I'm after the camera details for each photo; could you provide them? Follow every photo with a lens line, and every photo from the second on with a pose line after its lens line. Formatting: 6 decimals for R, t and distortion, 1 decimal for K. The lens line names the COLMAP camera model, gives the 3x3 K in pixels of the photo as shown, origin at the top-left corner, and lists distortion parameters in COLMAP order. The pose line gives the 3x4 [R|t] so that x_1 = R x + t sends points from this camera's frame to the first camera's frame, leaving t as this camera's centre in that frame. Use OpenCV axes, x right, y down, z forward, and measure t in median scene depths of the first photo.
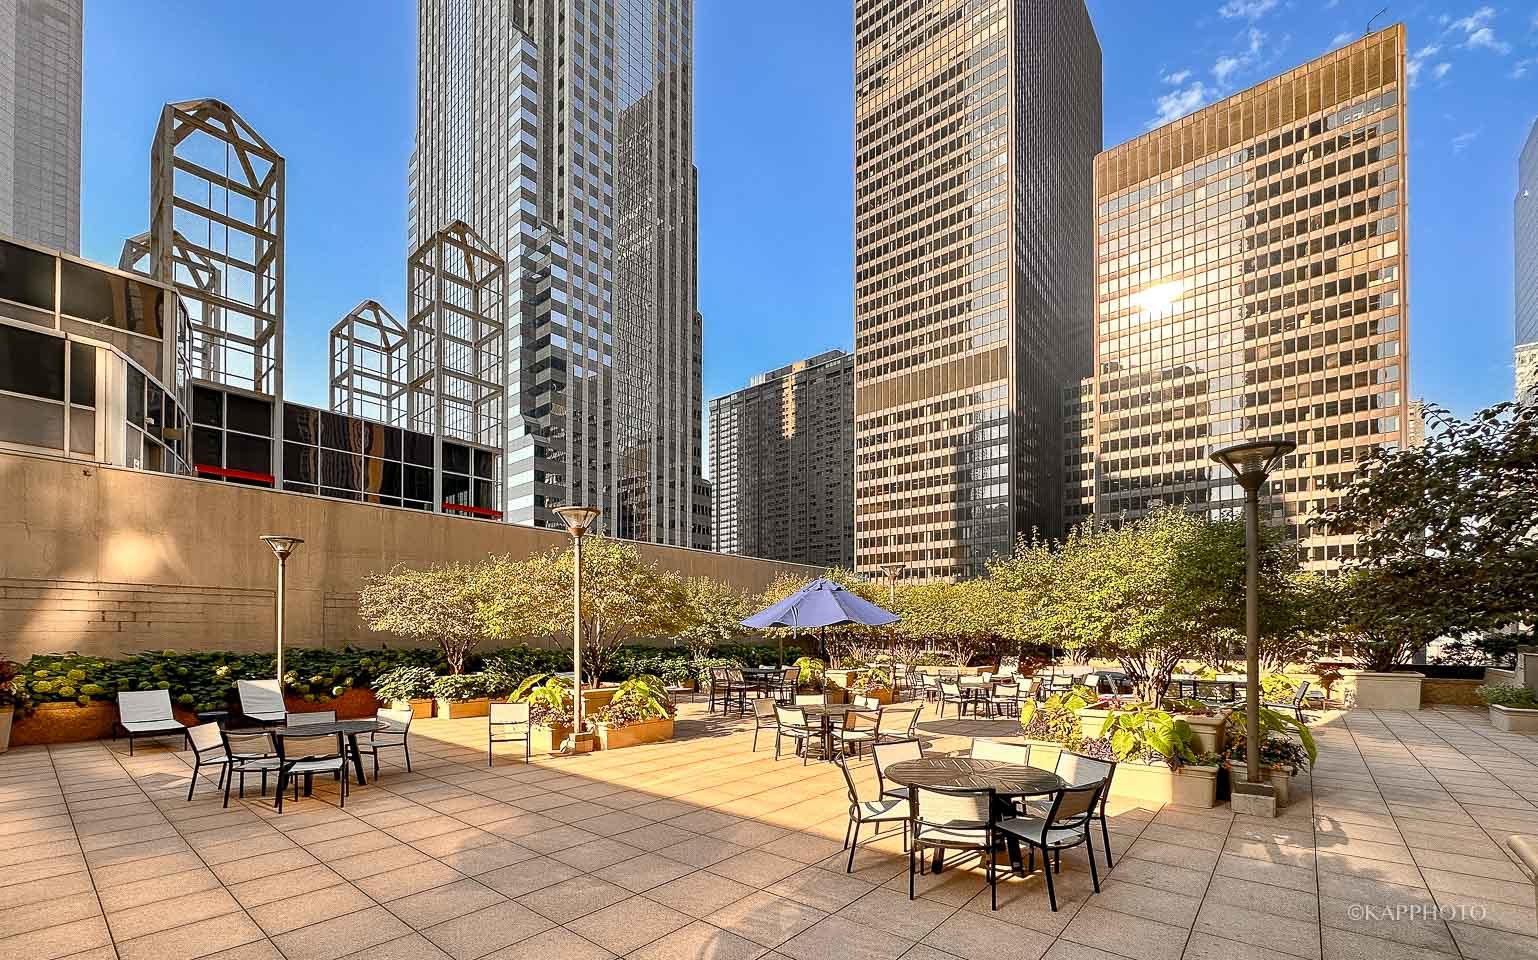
lens RADIAL K [[618.5, 0, 749.9], [0, 618.5, 625.8], [0, 0, 1]] dist [-0.000563, 0.000171]
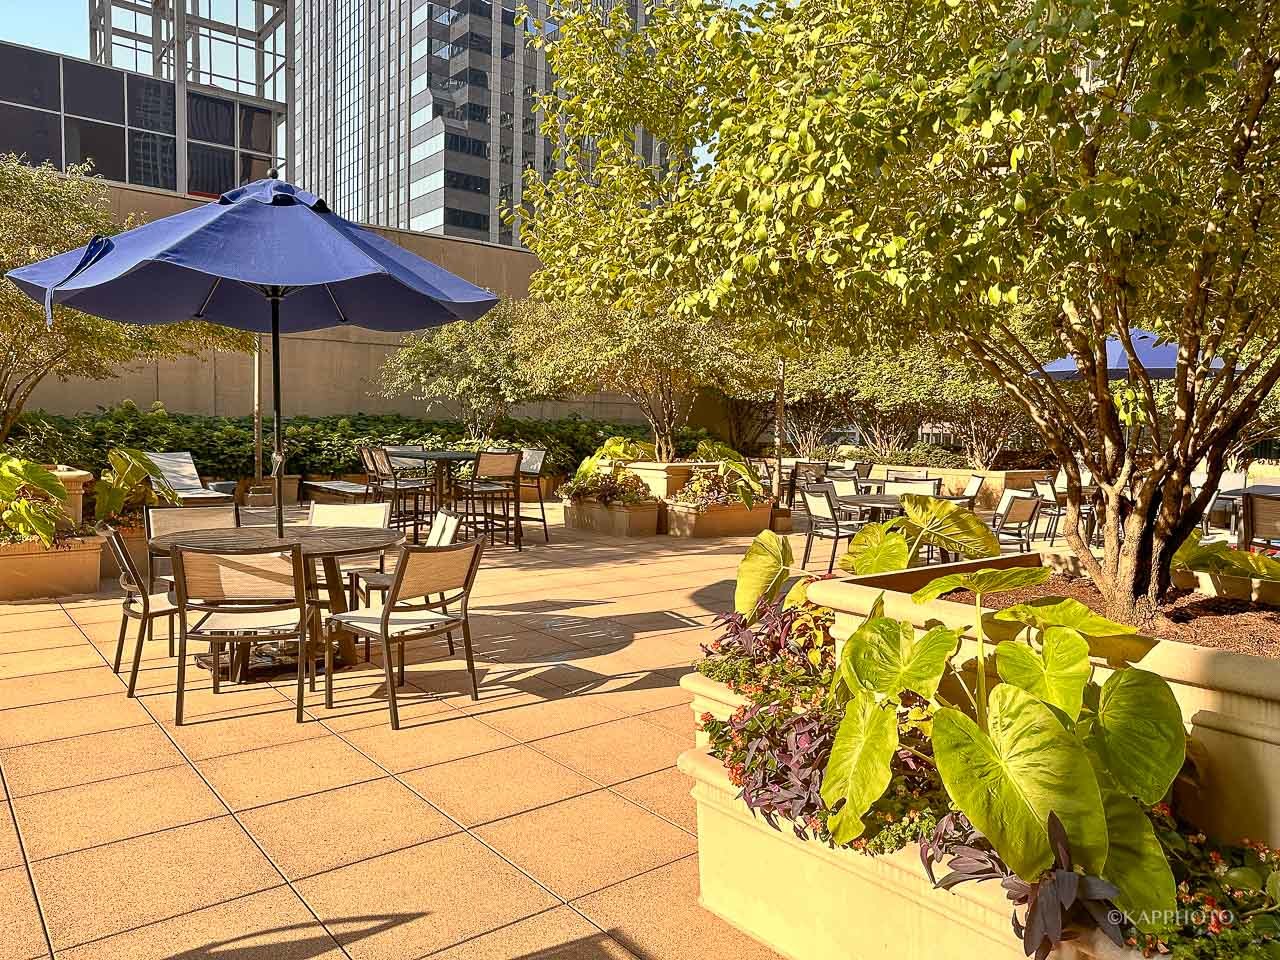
lens RADIAL K [[919.9, 0, 629.5], [0, 919.9, 490.3], [0, 0, 1]] dist [-0.021803, 0.027056]
pose [[0.986060, 0.033777, -0.162928, 0.260236], [-0.019883, 0.996082, 0.086166, 0.035812], [0.165200, -0.081725, 0.982868, 0.323091]]
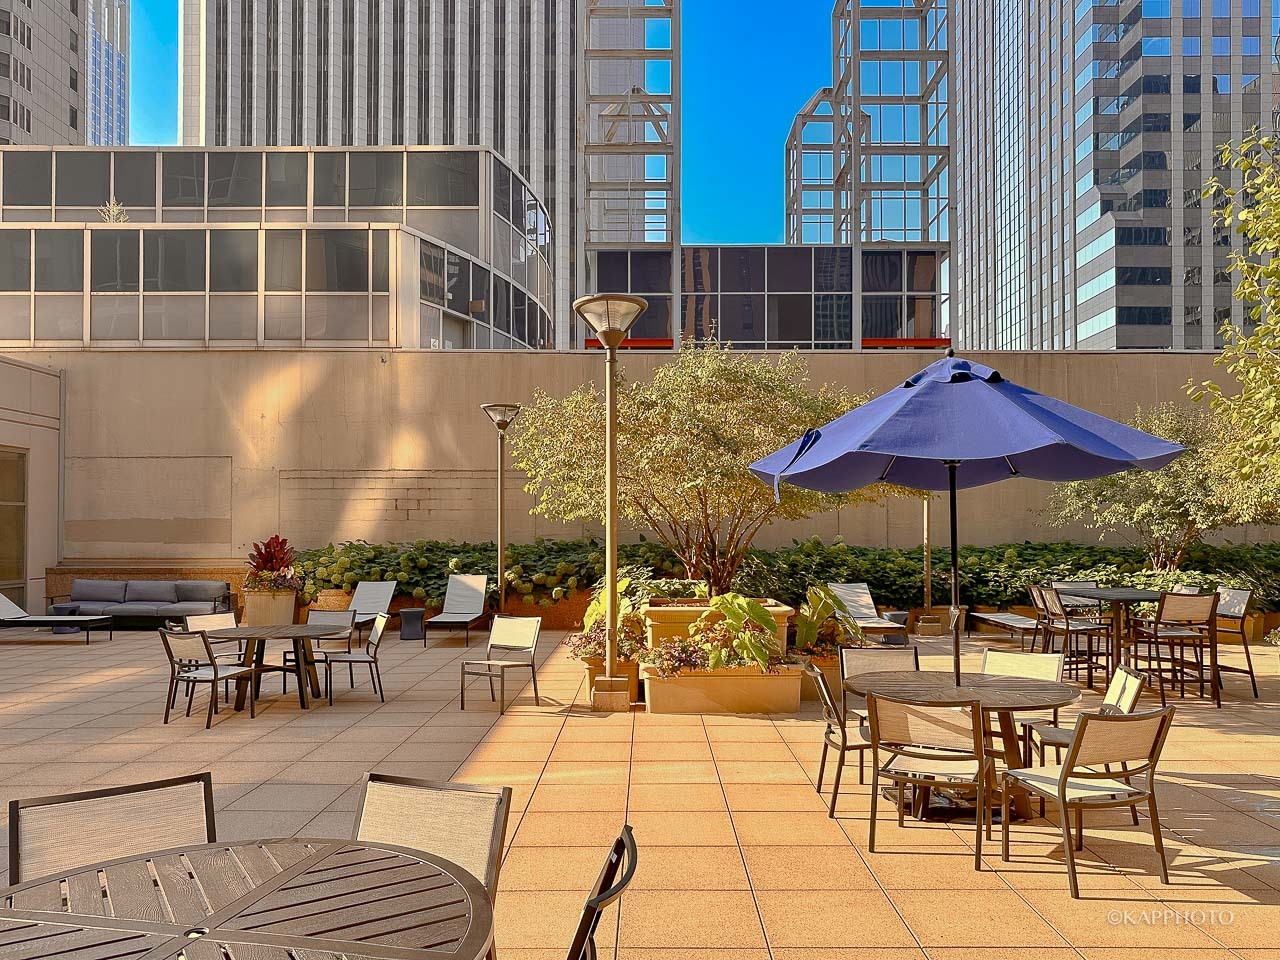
lens RADIAL K [[919.9, 0, 641.1], [0, 919.9, 528.7], [0, 0, 1]] dist [-0.021803, 0.027056]
pose [[0.663961, -0.004024, -0.747756, 0.268200], [0.011088, 0.999929, 0.004465, 0.018739], [0.747685, -0.011255, 0.663958, 0.297228]]
